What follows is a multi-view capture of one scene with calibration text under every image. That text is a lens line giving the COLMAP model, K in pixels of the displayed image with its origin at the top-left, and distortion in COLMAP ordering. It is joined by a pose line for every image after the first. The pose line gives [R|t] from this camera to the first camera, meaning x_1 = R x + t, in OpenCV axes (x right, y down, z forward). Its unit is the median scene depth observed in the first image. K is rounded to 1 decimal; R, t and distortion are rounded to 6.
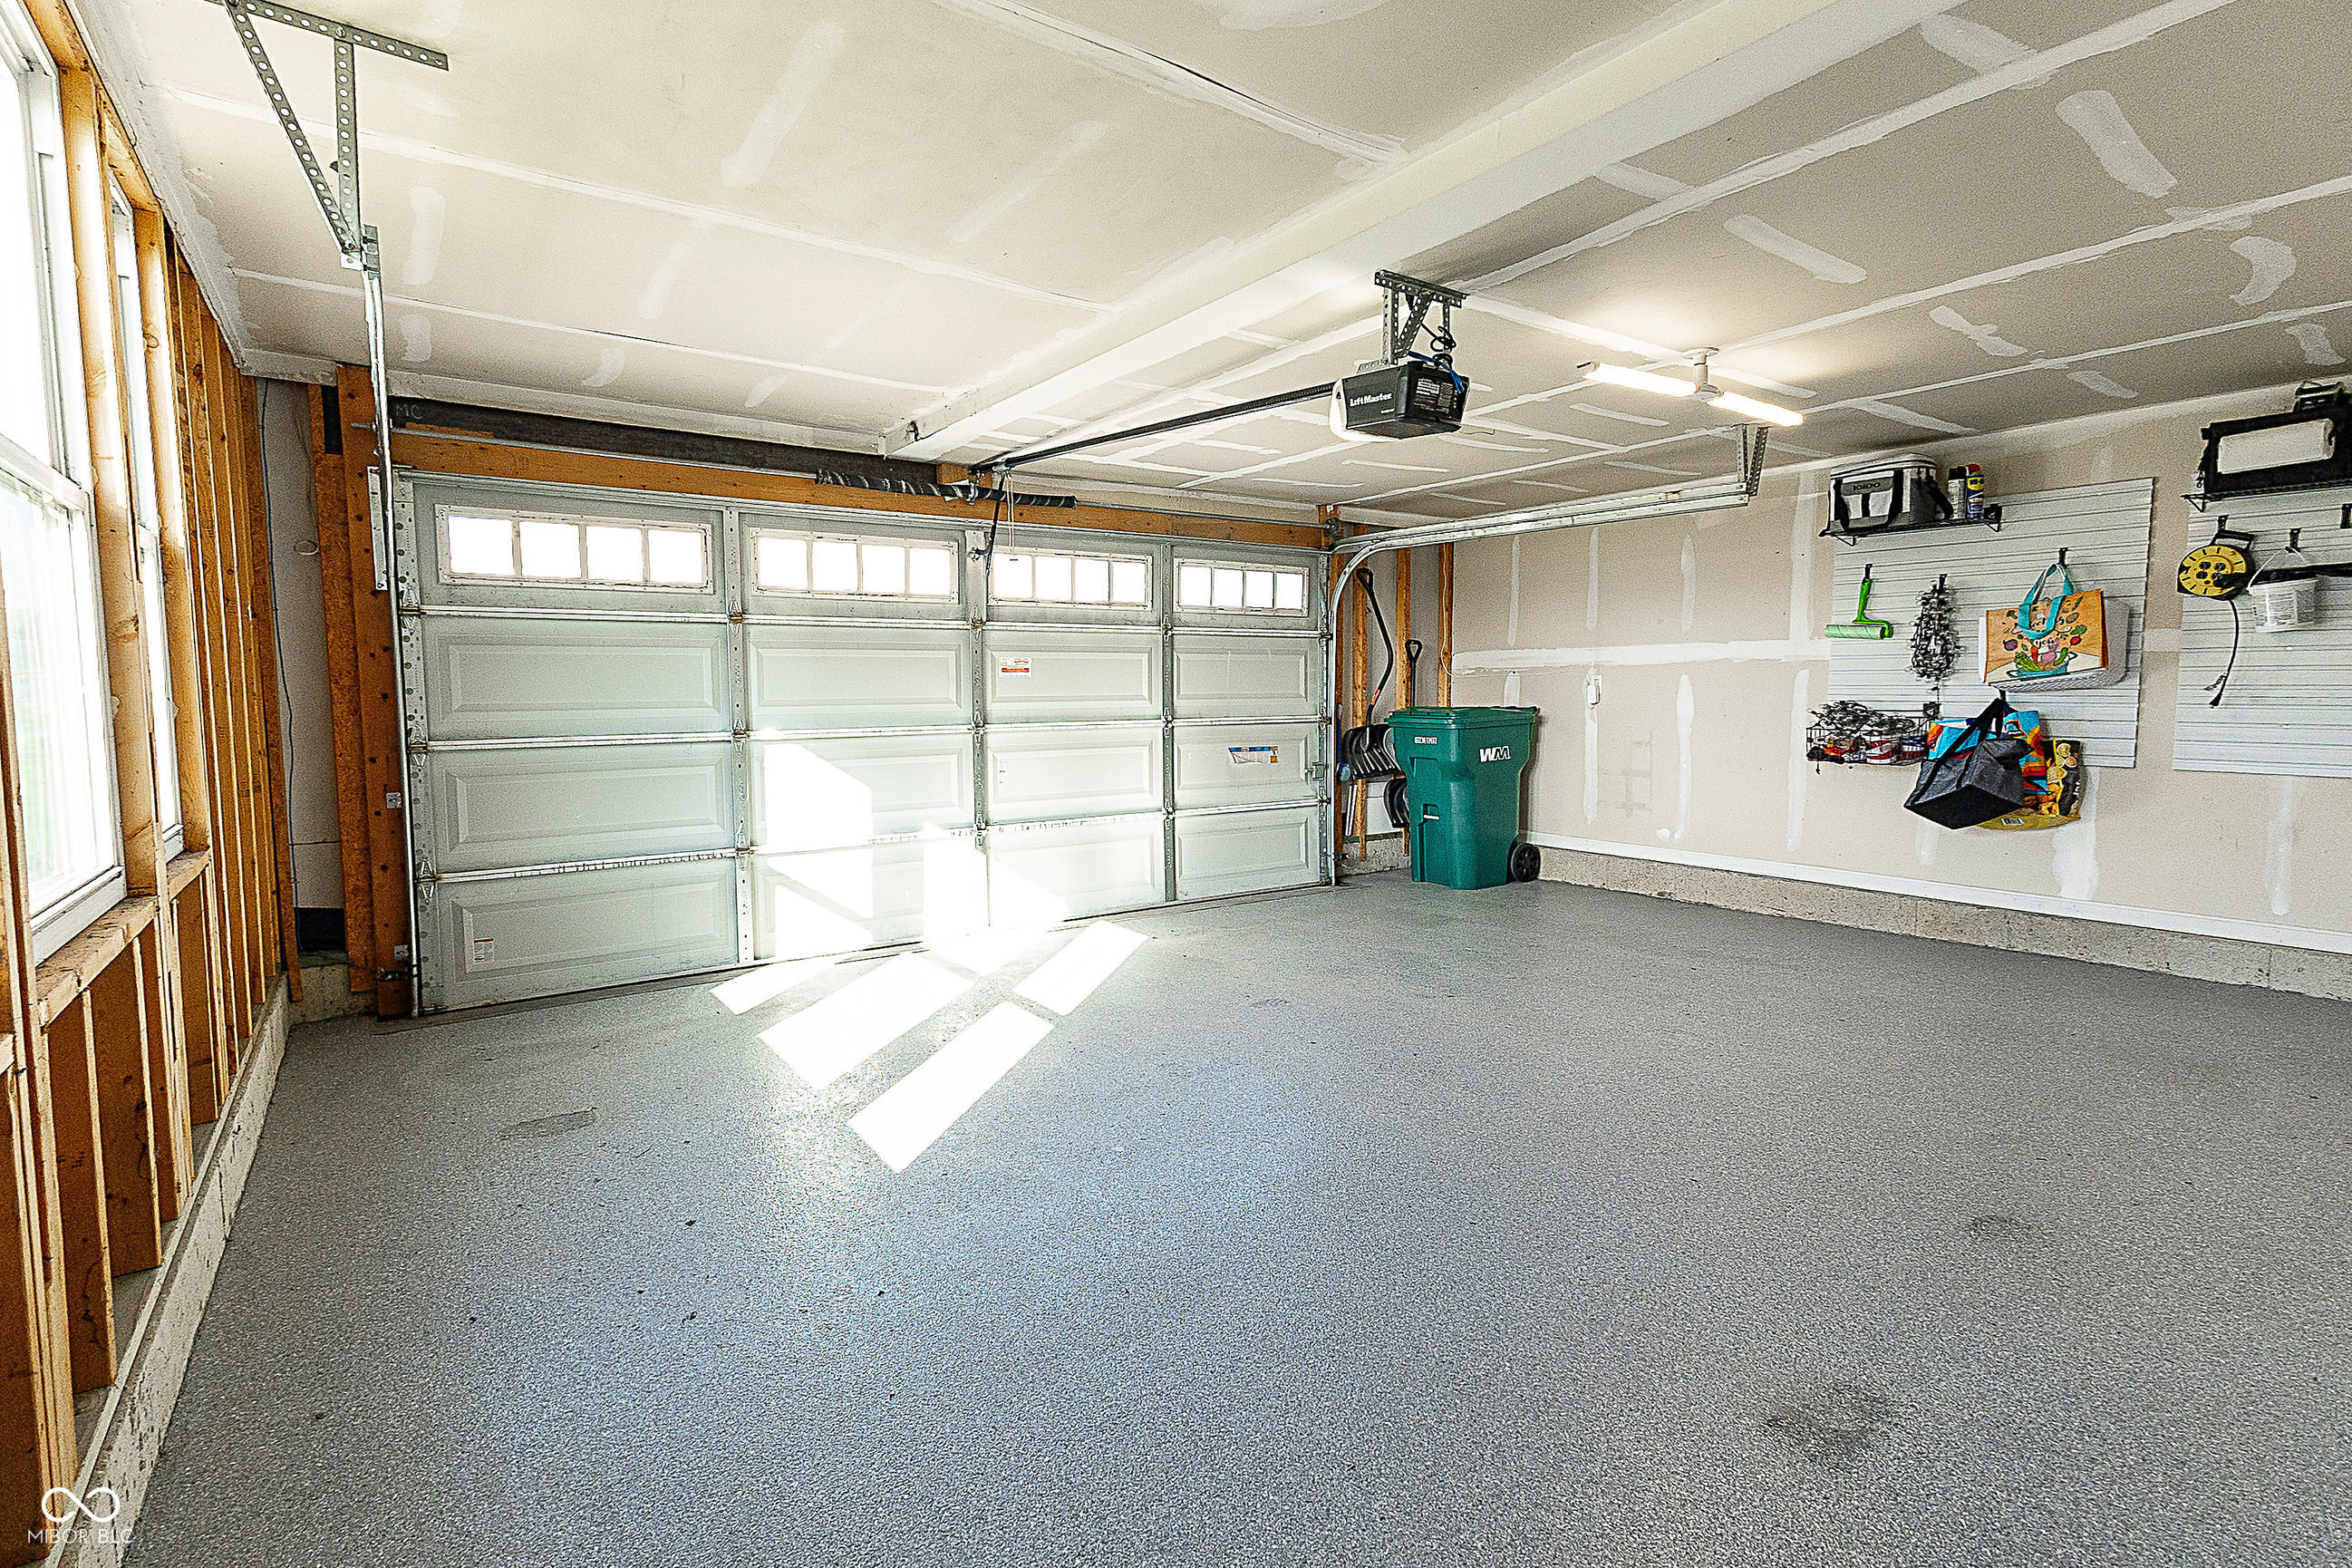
lens RADIAL K [[1086.8, 0, 1152.7], [0, 1086.8, 773.7], [0, 0, 1]] dist [0.000319, -0.000043]
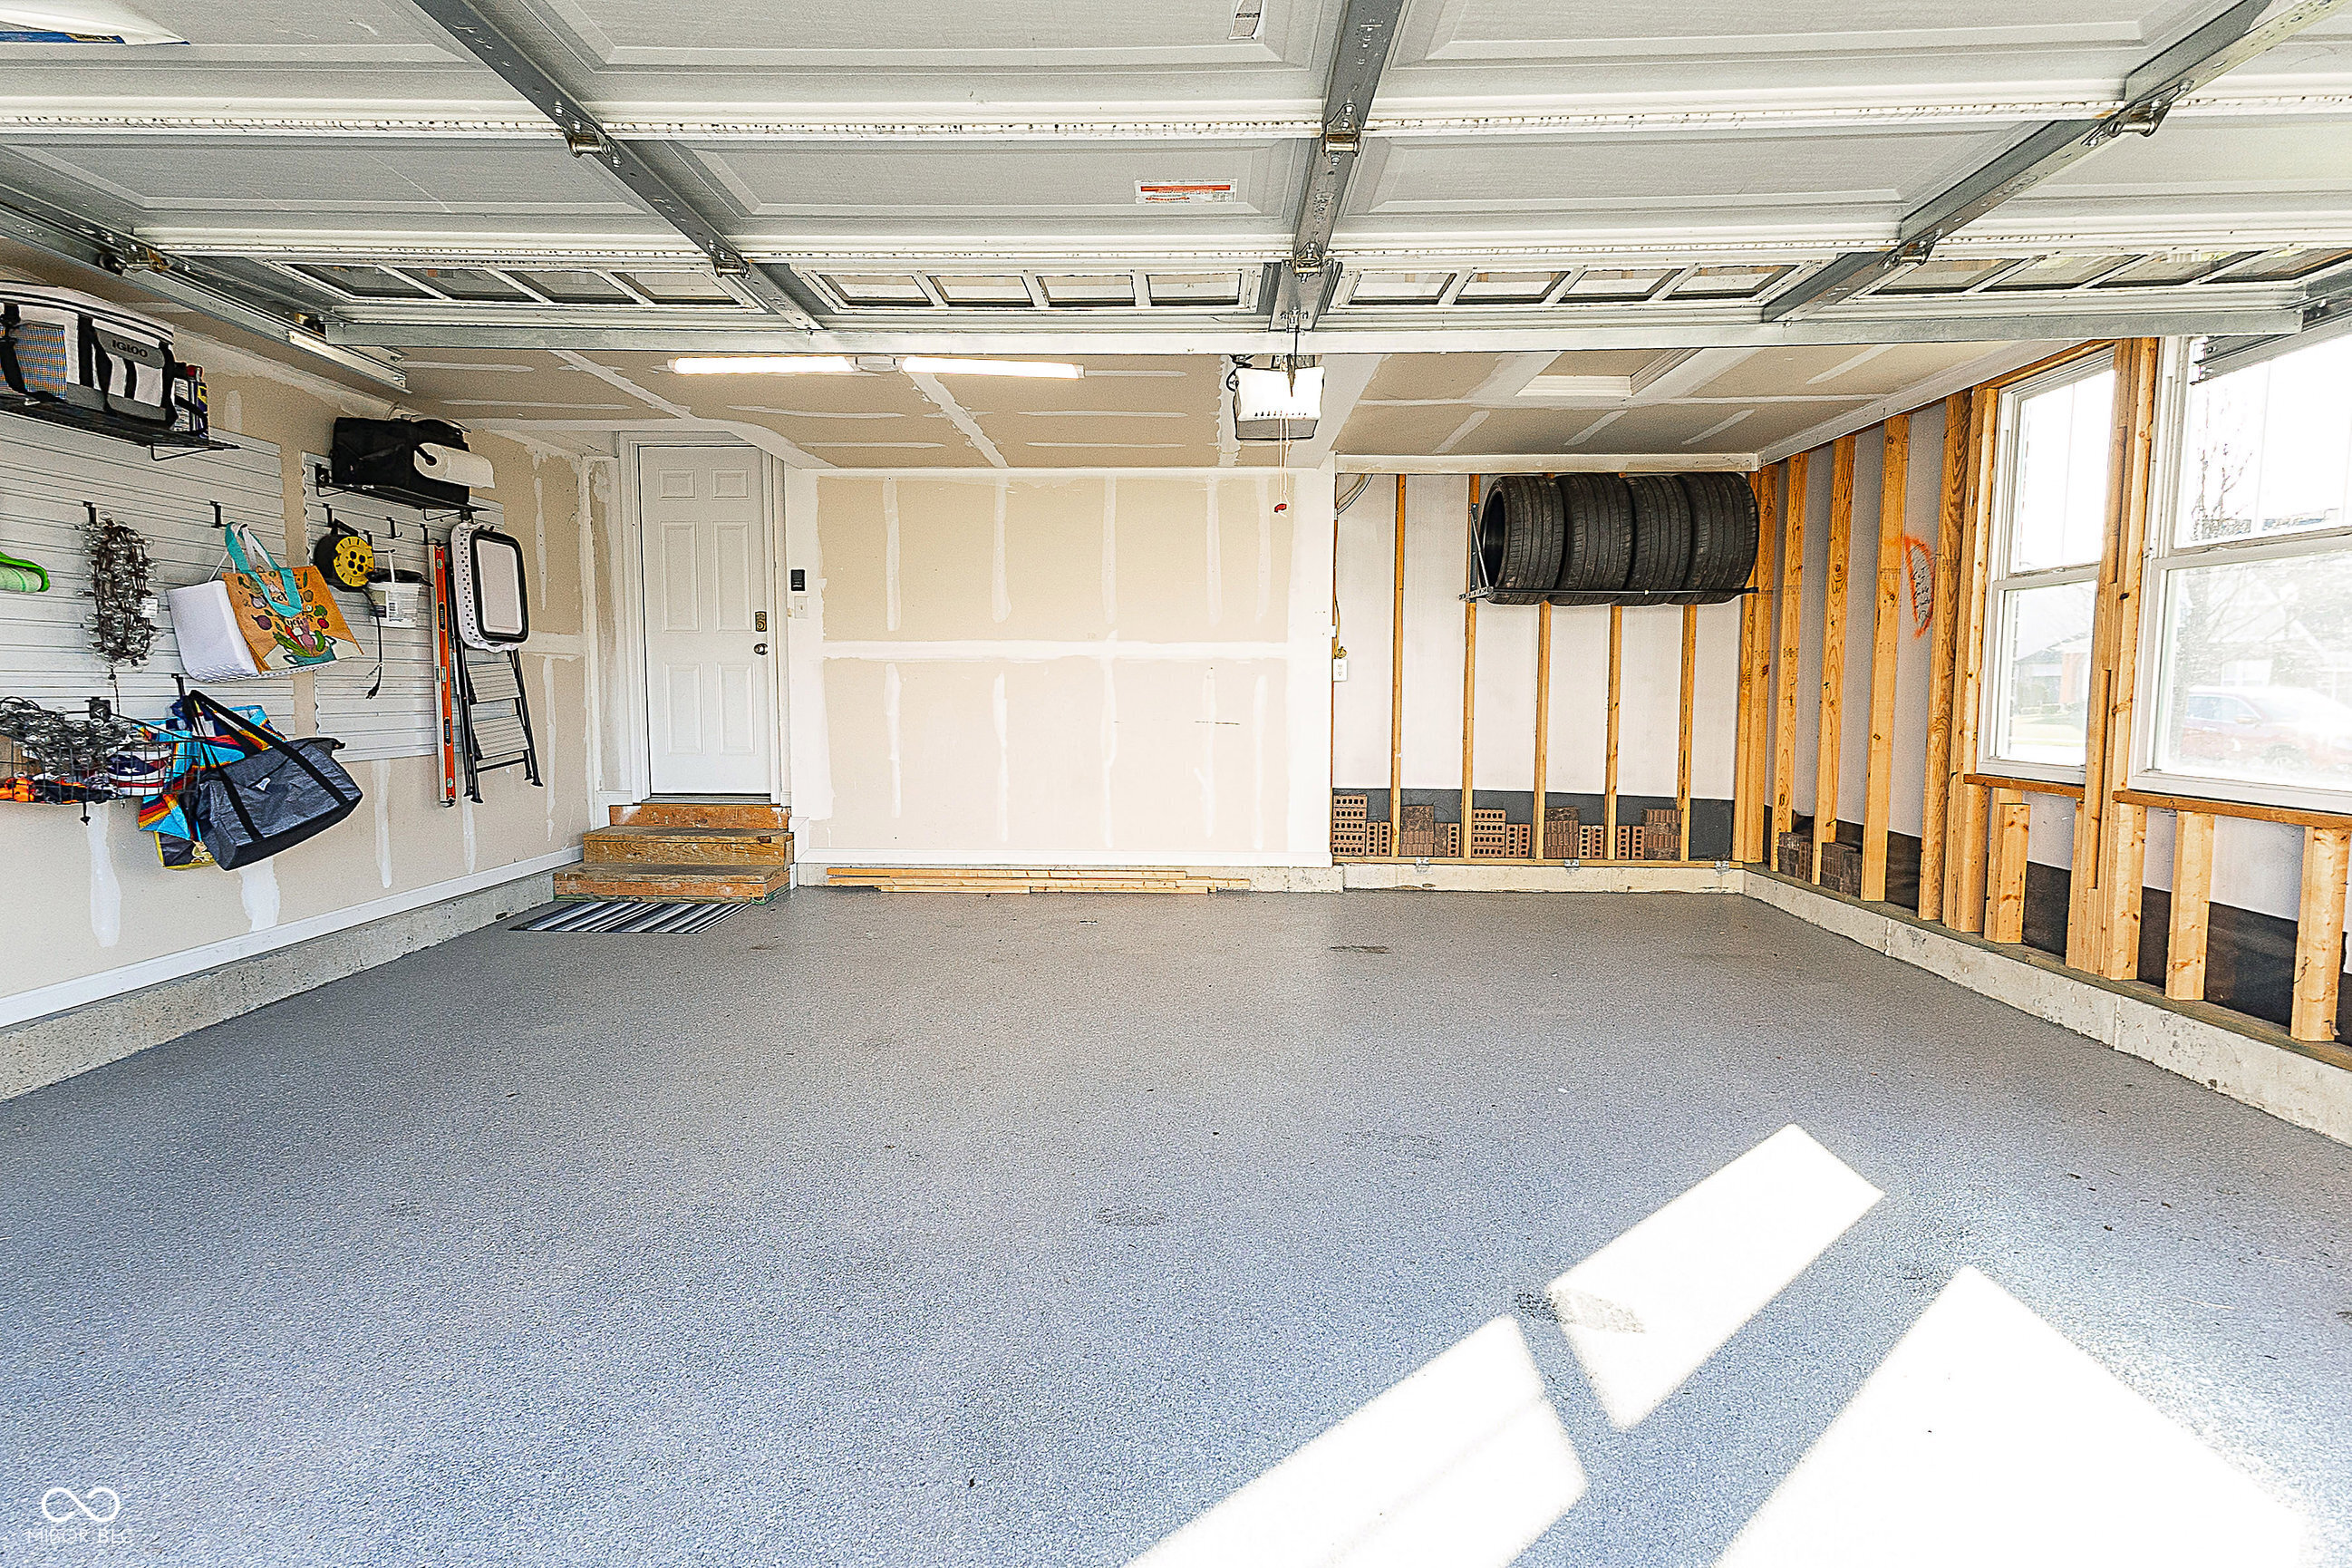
lens RADIAL K [[1086.8, 0, 1152.7], [0, 1086.8, 773.7], [0, 0, 1]] dist [0.000319, -0.000043]
pose [[-0.796690, -0.050422, 0.602281, -0.223591], [0.043104, 0.989236, 0.139834, -0.100614], [-0.602849, 0.137365, -0.785941, 1.360671]]
